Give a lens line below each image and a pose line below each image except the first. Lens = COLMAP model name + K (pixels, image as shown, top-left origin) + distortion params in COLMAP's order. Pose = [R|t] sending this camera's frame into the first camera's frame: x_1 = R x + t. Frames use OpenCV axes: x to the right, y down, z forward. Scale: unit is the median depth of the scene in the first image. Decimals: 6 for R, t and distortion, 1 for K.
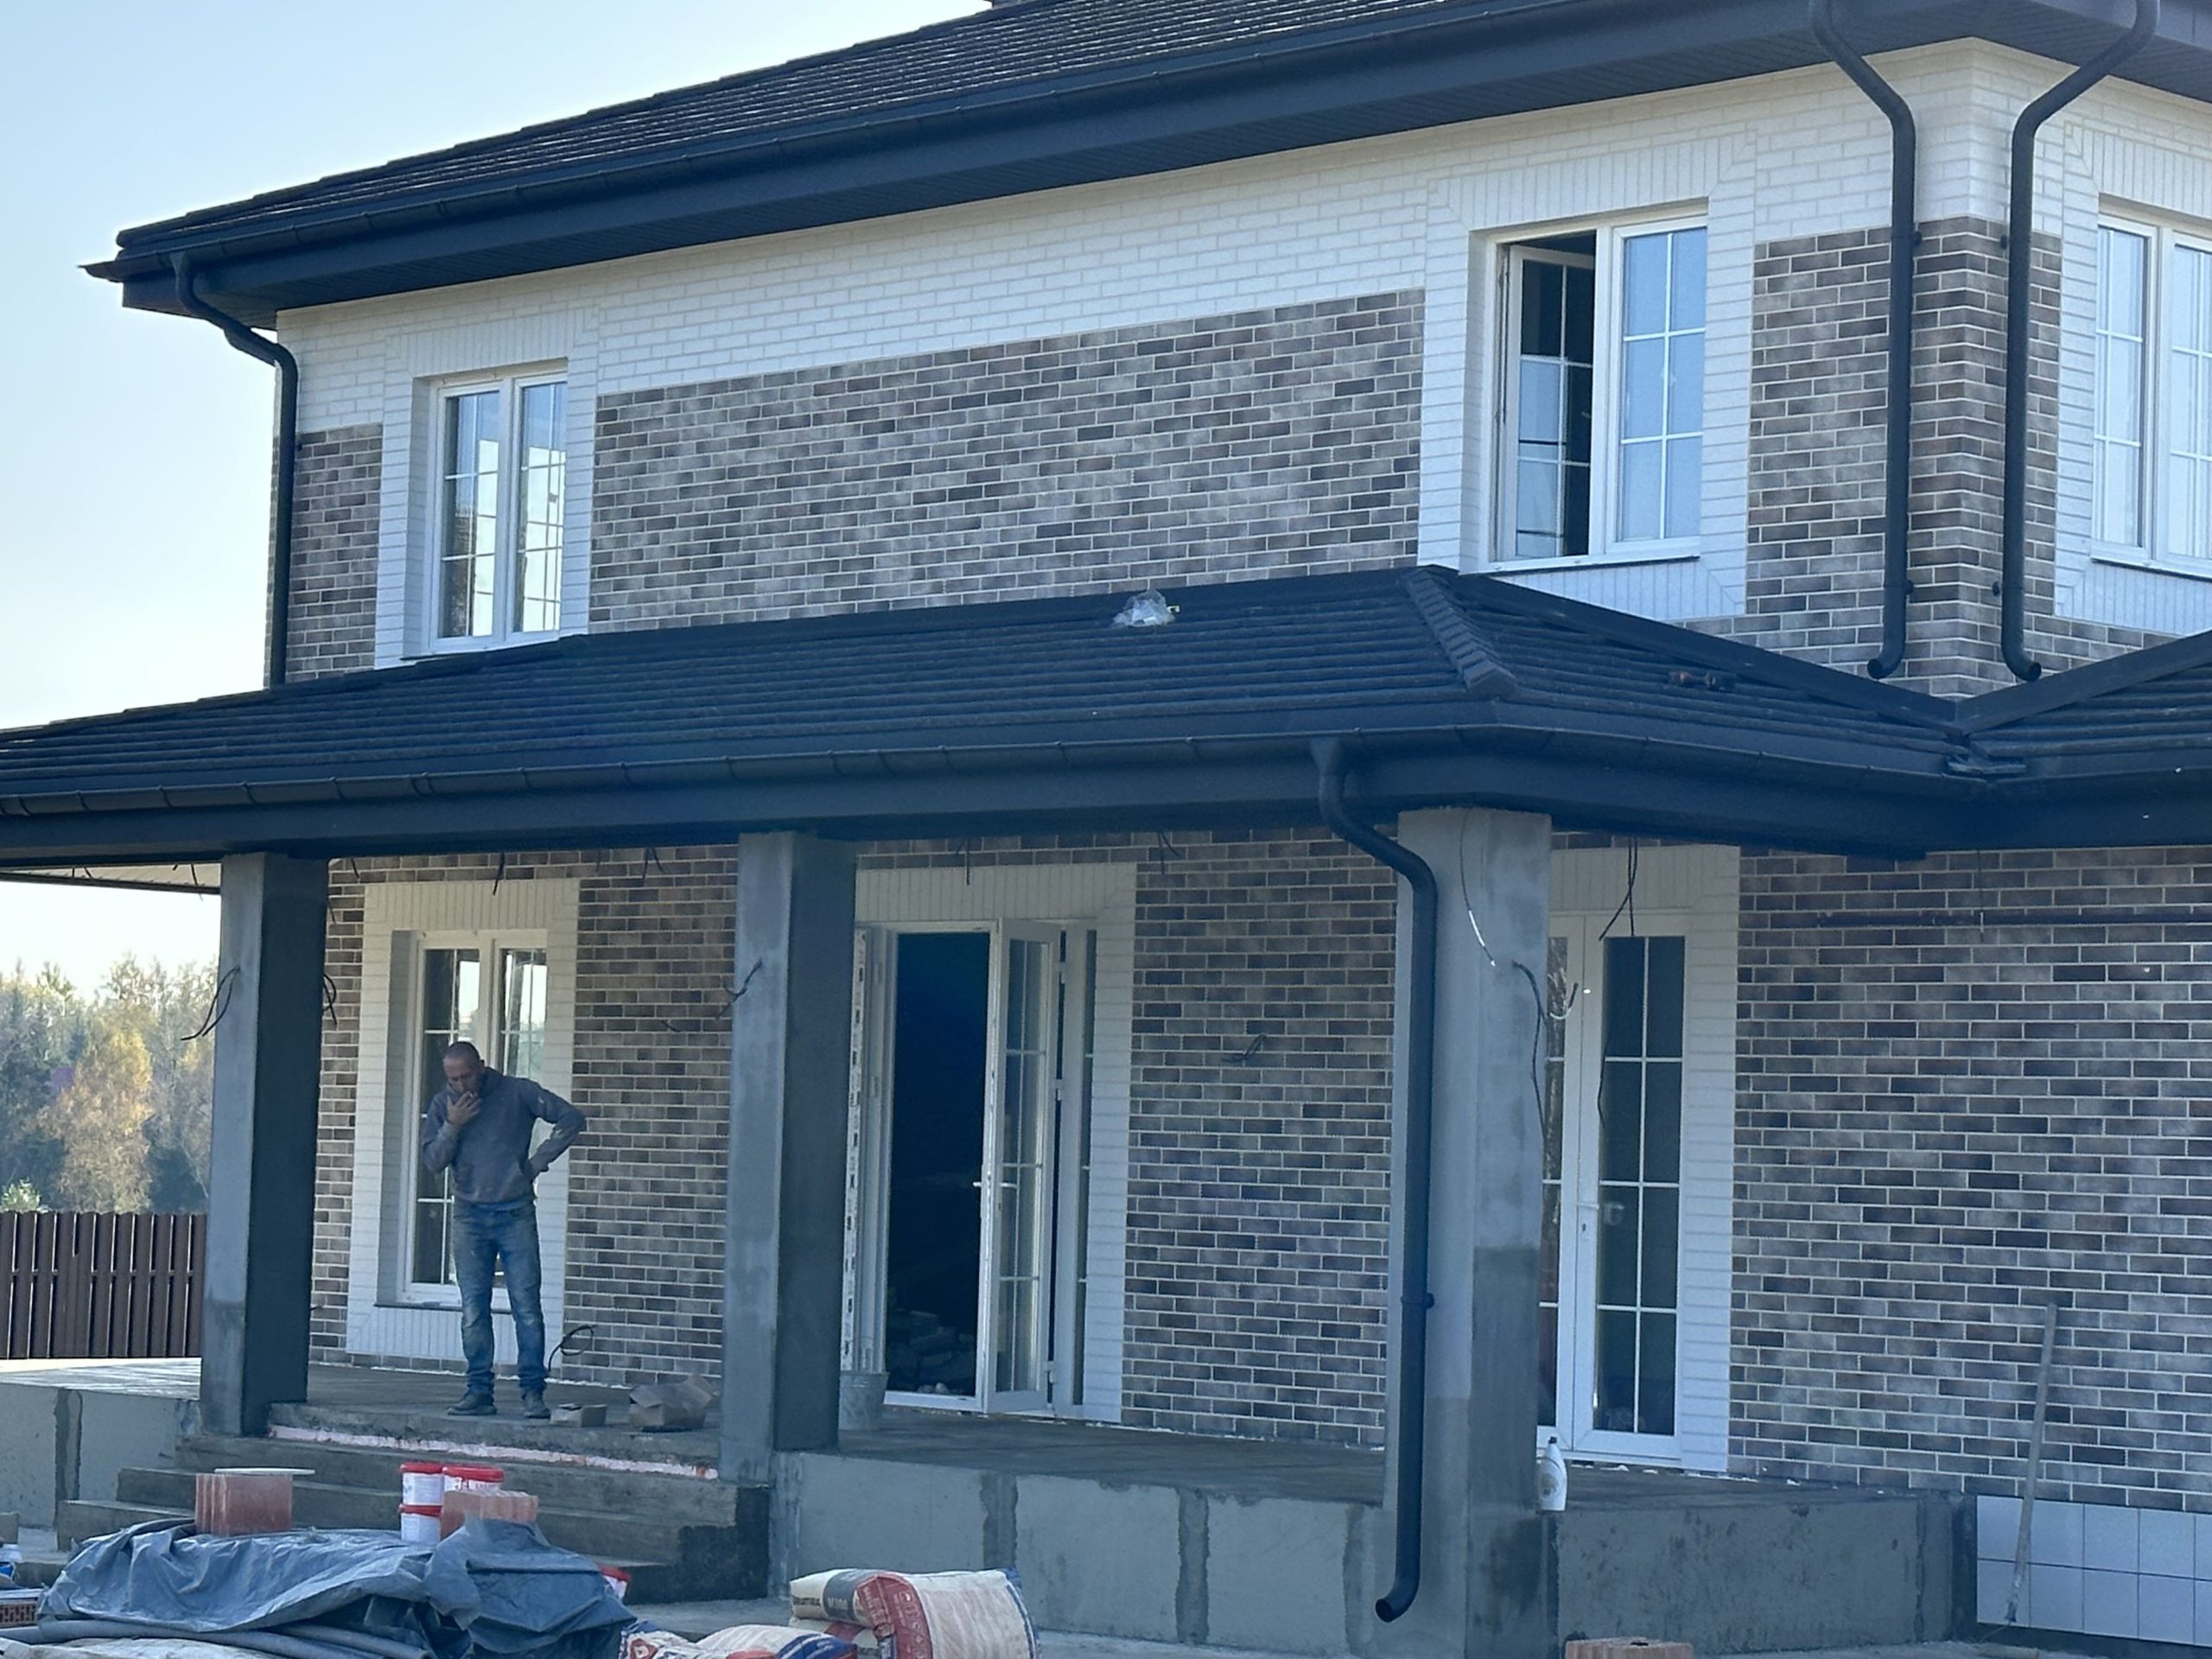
lens RADIAL K [[5199.2, 0, 1106.0], [0, 5199.2, 829.5], [0, 0, 1]] dist [0.025338, 0.141653]
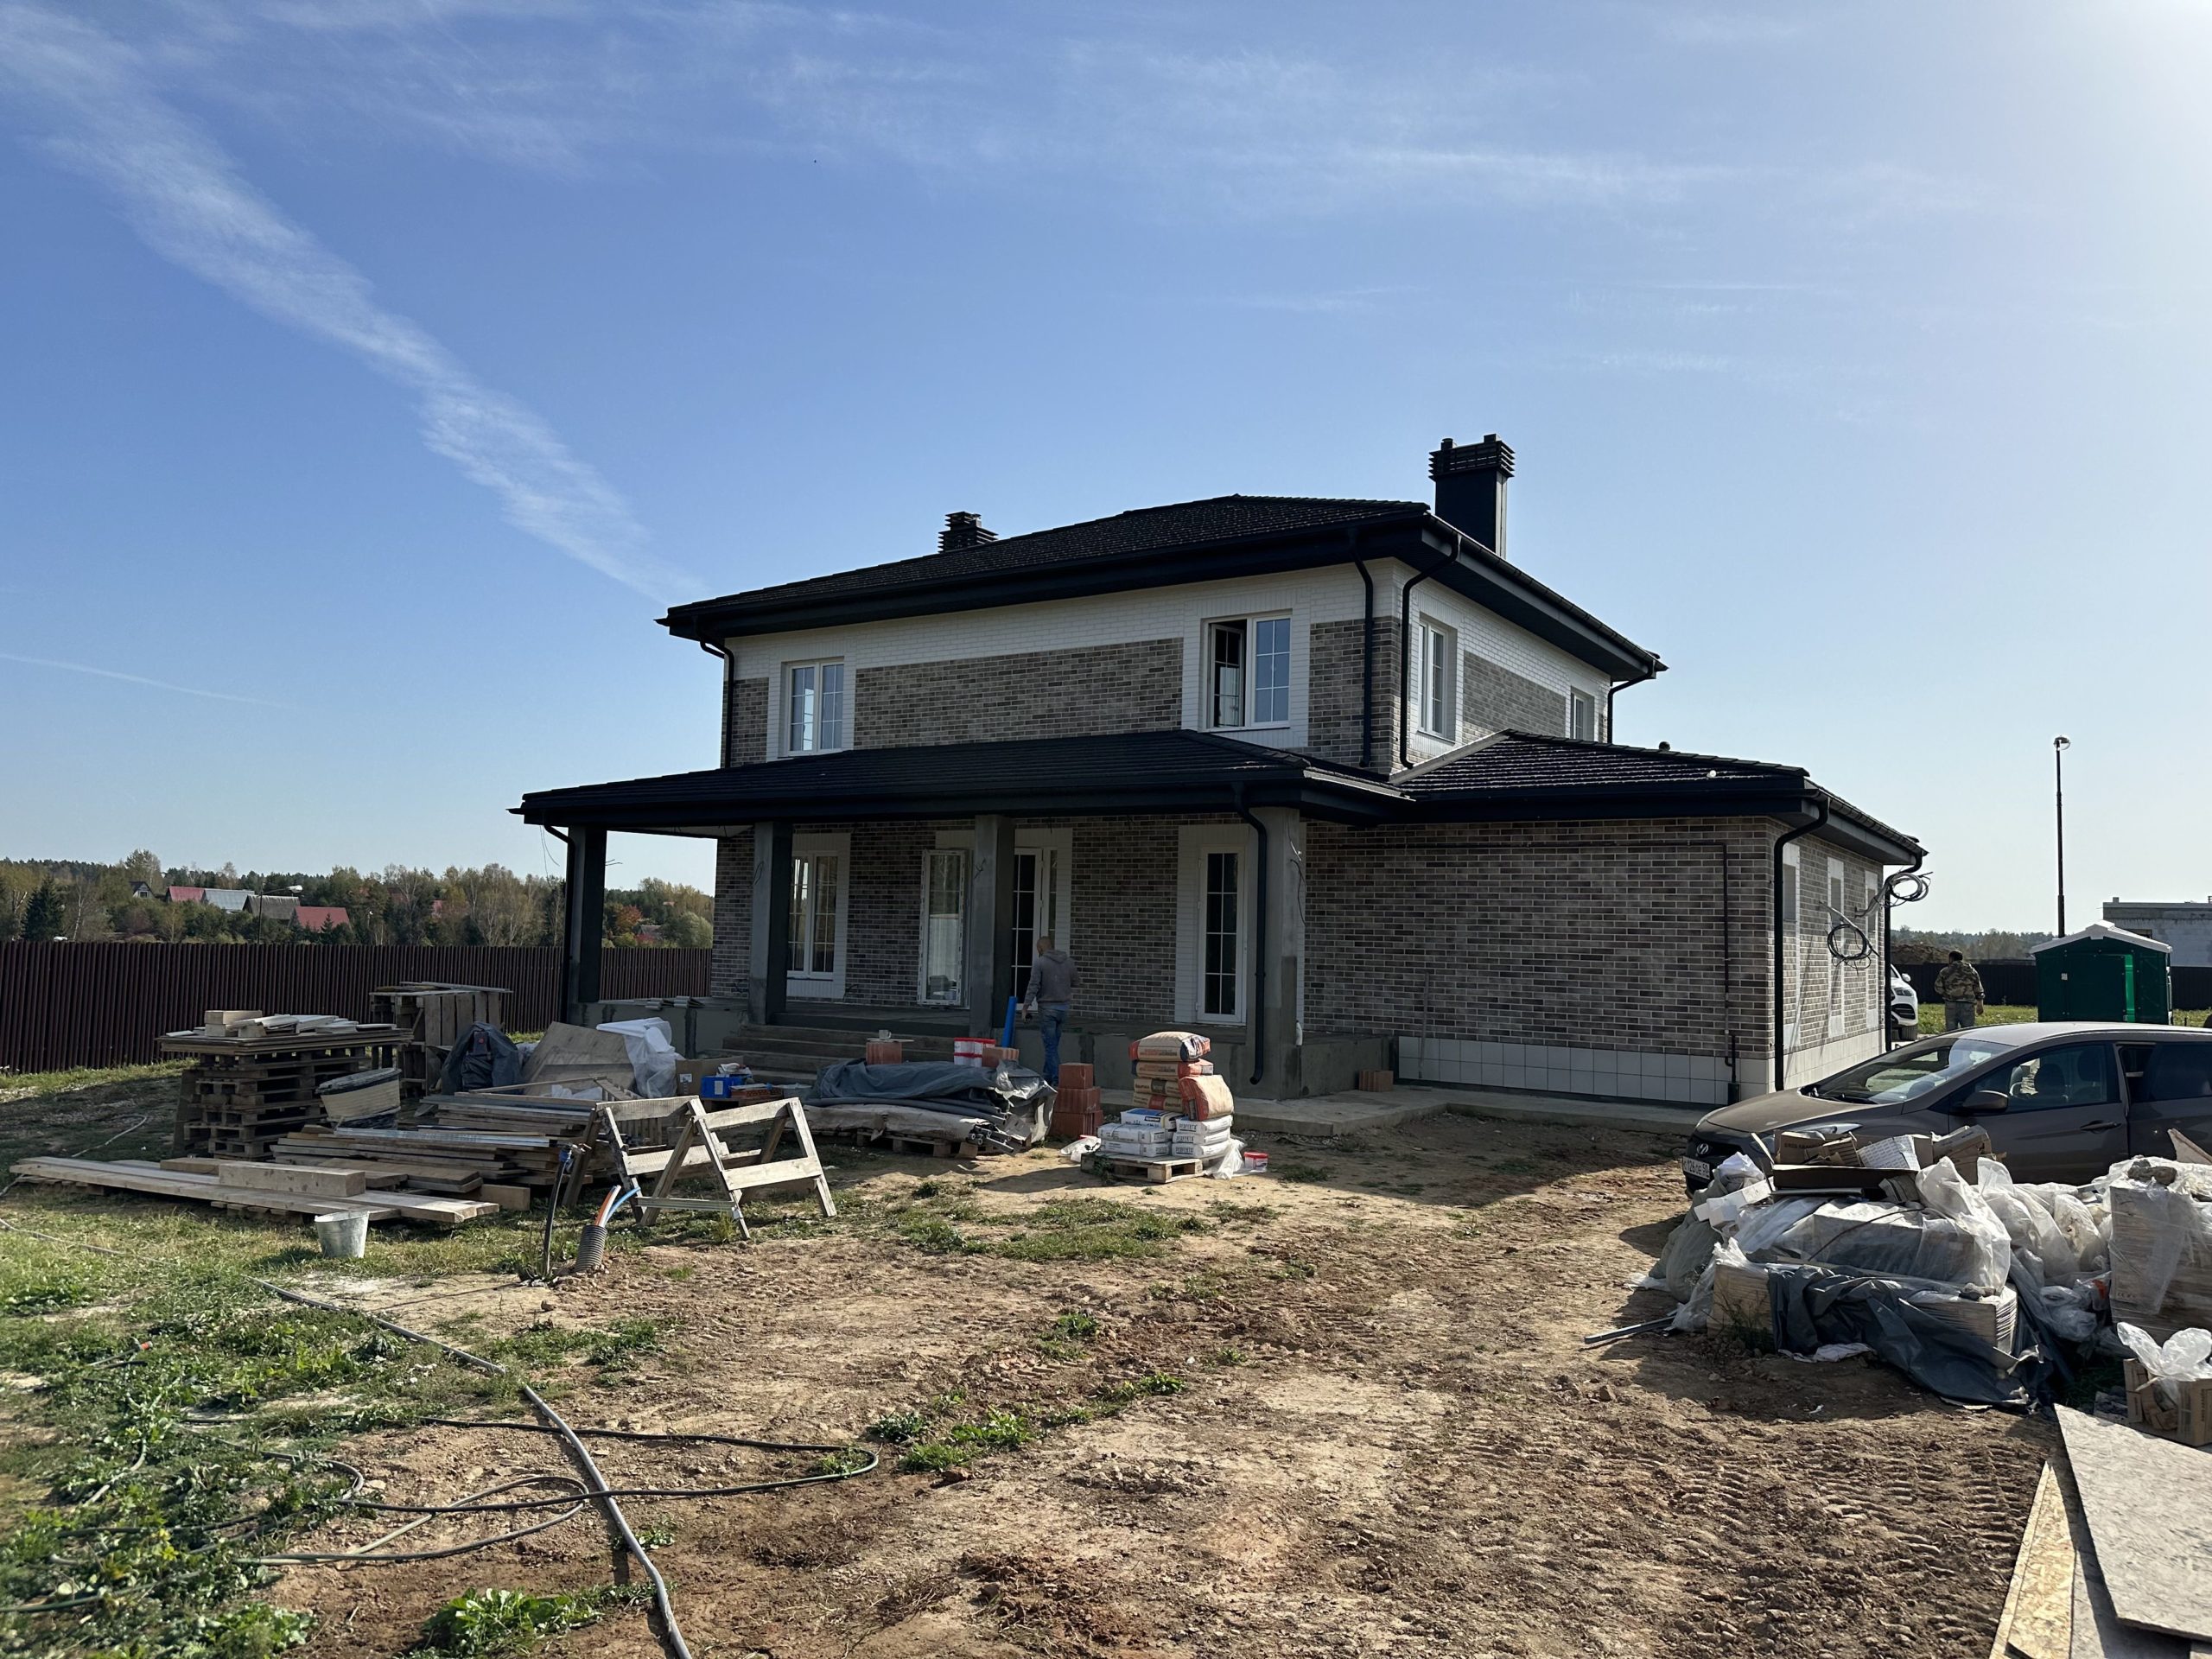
lens RADIAL K [[1559.9, 0, 1106.0], [0, 1559.9, 829.5], [0, 0, 1]] dist [0.087905, -0.000853]
pose [[0.979240, 0.007662, 0.202558, -0.162938], [-0.007903, 0.999969, 0.000383, 0.007175], [-0.202548, -0.001976, 0.979270, 0.121194]]
